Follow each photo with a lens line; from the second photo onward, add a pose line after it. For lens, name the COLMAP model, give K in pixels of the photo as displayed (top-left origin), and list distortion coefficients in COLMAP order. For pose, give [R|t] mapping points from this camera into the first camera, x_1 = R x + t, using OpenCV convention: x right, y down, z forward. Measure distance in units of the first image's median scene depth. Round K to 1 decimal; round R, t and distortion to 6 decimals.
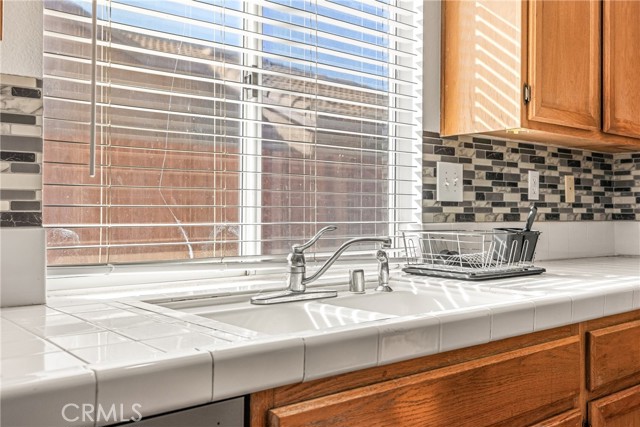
lens RADIAL K [[617.5, 0, 320.0], [0, 617.5, 213.5], [0, 0, 1]] dist [0.009536, 0.005338]
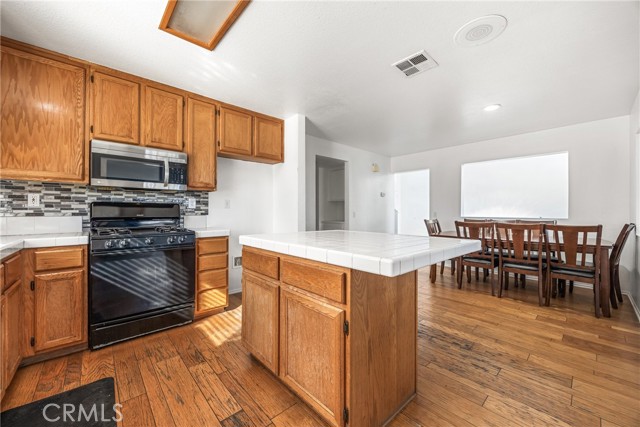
lens RADIAL K [[249.4, 0, 319.8], [0, 249.4, 211.7], [0, 0, 1]] dist [-0.001121, -0.000167]
pose [[-0.046366, -0.001070, 0.998924, -0.266457], [0.003211, 0.999994, 0.001220, -0.001011], [-0.998919, 0.003264, -0.046362, 0.006596]]
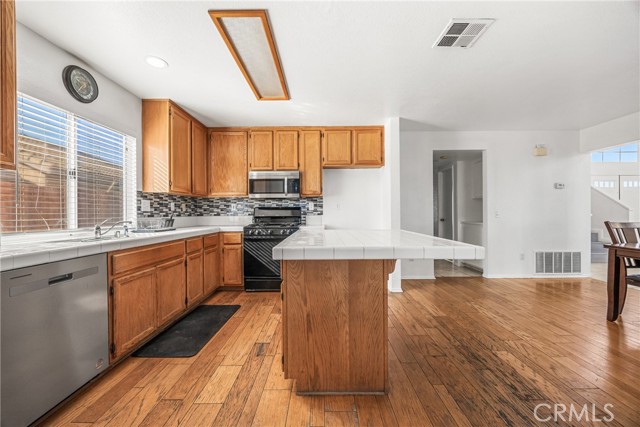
lens RADIAL K [[246.7, 0, 322.2], [0, 246.7, 214.0], [0, 0, 1]] dist [-0.001998, -0.000138]
pose [[0.641626, -0.012089, 0.766922, -0.216867], [0.013035, 0.999903, 0.004857, 0.001430], [-0.766907, 0.006880, 0.641722, -0.647512]]
